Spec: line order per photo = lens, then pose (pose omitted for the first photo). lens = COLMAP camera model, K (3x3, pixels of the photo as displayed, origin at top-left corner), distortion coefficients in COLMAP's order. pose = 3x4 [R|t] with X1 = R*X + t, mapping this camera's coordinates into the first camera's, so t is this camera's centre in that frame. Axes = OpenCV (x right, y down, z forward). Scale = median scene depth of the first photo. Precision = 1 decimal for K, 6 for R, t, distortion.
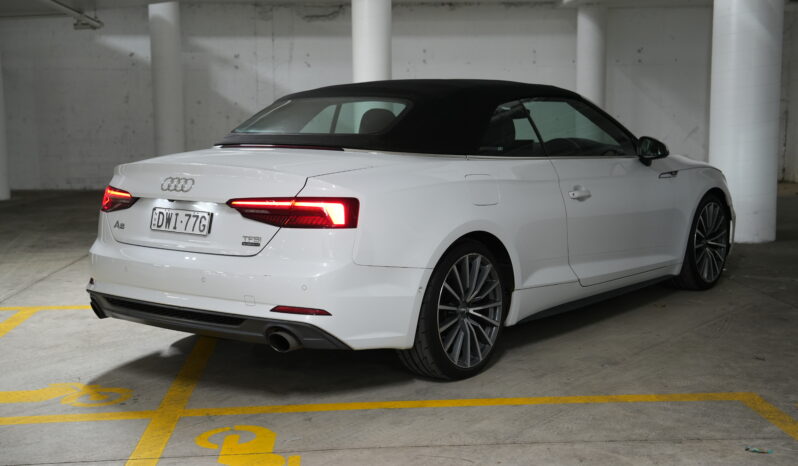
lens RADIAL K [[1040.3, 0, 394.3], [0, 1040.3, 237.0], [0, 0, 1]] dist [0.158001, 0.000000]
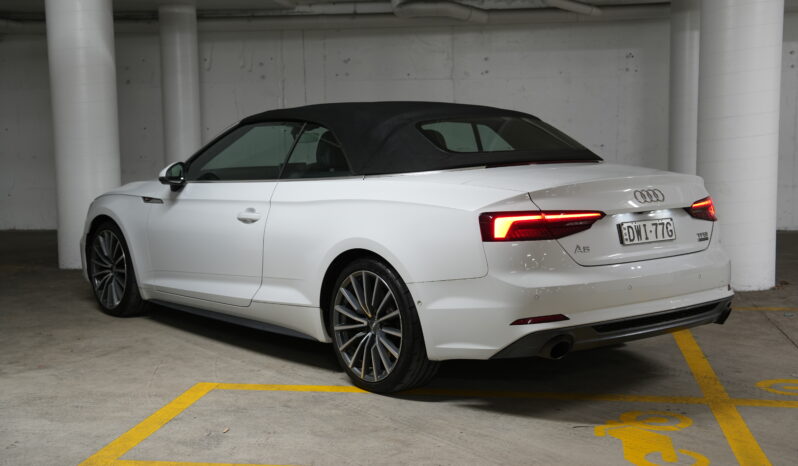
lens RADIAL K [[1040.3, 0, 402.2], [0, 1040.3, 236.7], [0, 0, 1]] dist [0.158001, 0.000000]
pose [[0.205637, -0.092003, 0.974294, -1.259889], [0.131504, 0.989139, 0.065649, -0.109399], [-0.969753, 0.114624, 0.215502, 1.003731]]
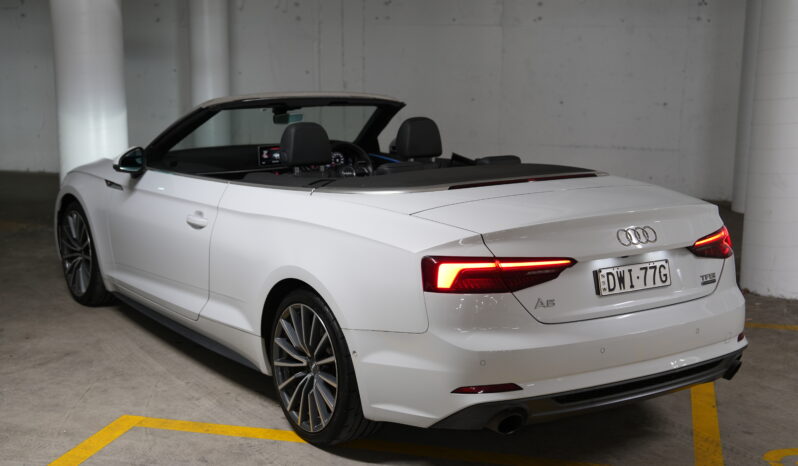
lens RADIAL K [[1055.9, 0, 399.4], [0, 1055.9, 241.3], [0, 0, 1]] dist [0.168101, 0.000000]
pose [[0.295280, -0.161606, 0.941644, -1.077018], [0.105016, 0.985109, 0.136134, -0.183273], [-0.949622, 0.058690, 0.307854, 0.903432]]
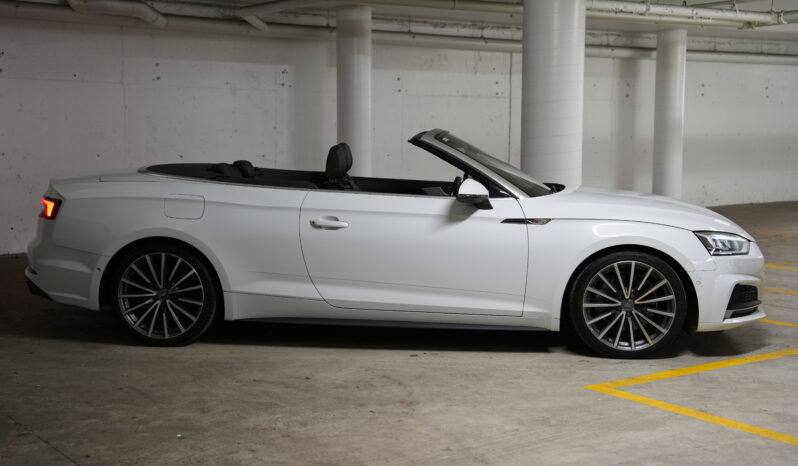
lens RADIAL K [[1055.9, 0, 399.1], [0, 1055.9, 235.5], [0, 0, 1]] dist [0.168101, 0.000000]
pose [[-0.548154, -0.073547, 0.833137, -1.098179], [0.108166, 0.981527, 0.157813, -0.289775], [-0.829353, 0.176623, -0.530073, 2.256741]]
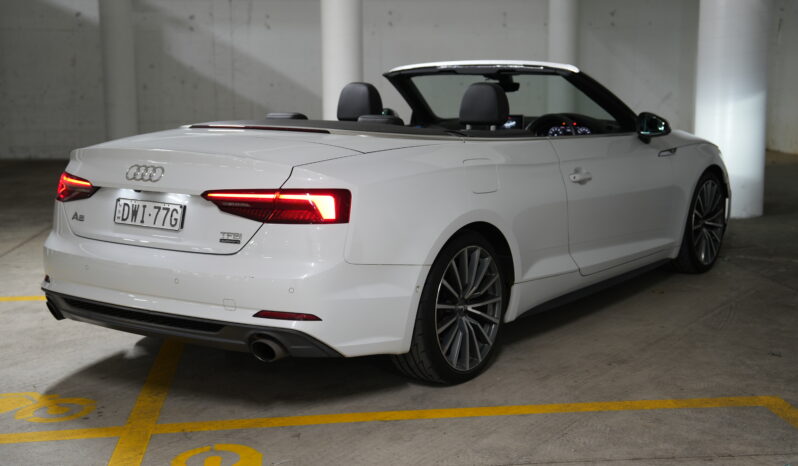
lens RADIAL K [[1055.9, 0, 400.2], [0, 1055.9, 236.9], [0, 0, 1]] dist [0.168101, 0.000000]
pose [[0.998871, -0.007225, 0.046961, -0.032048], [0.005579, 0.999368, 0.035099, -0.026153], [-0.047185, -0.034797, 0.998280, 0.079339]]
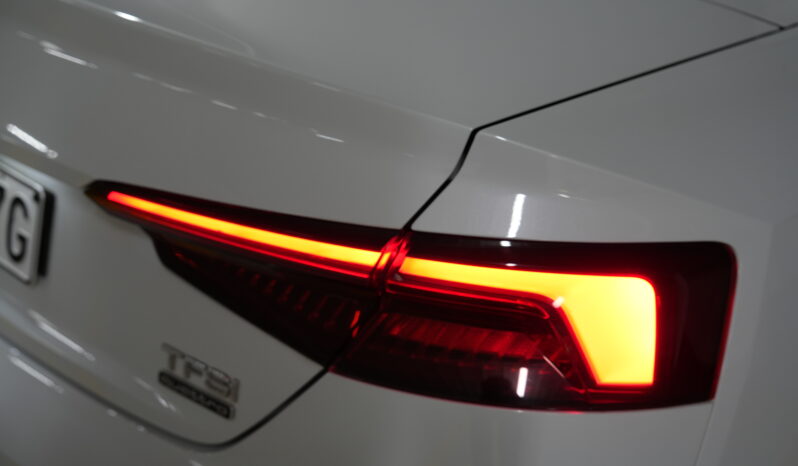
lens RADIAL K [[1040.3, 0, 400.3], [0, 1040.3, 233.6], [0, 0, 1]] dist [0.158001, 0.000000]
pose [[0.993356, 0.075596, -0.086774, -0.073372], [-0.042081, 0.940378, 0.337519, -0.094290], [0.107116, -0.331625, 0.937311, 0.758975]]
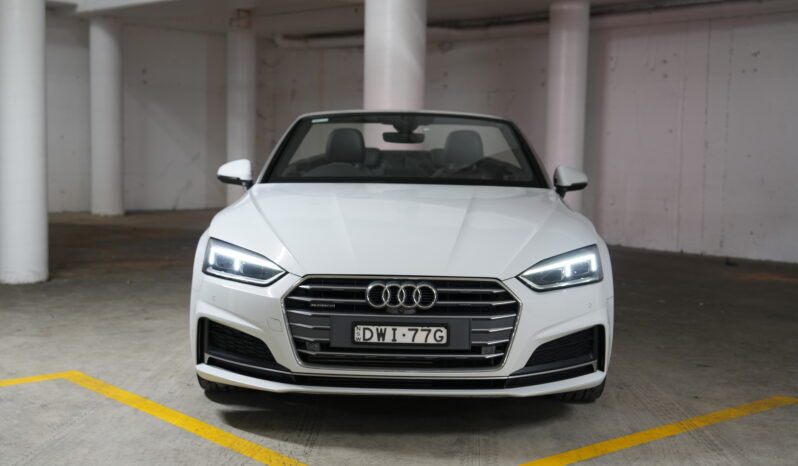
lens RADIAL K [[1055.9, 0, 402.2], [0, 1055.9, 234.2], [0, 0, 1]] dist [0.168101, 0.000000]
pose [[0.785980, -0.030143, 0.617517, -0.654913], [0.047049, 0.998831, -0.011128, -0.025823], [-0.616459, 0.037800, 0.786479, 0.343085]]
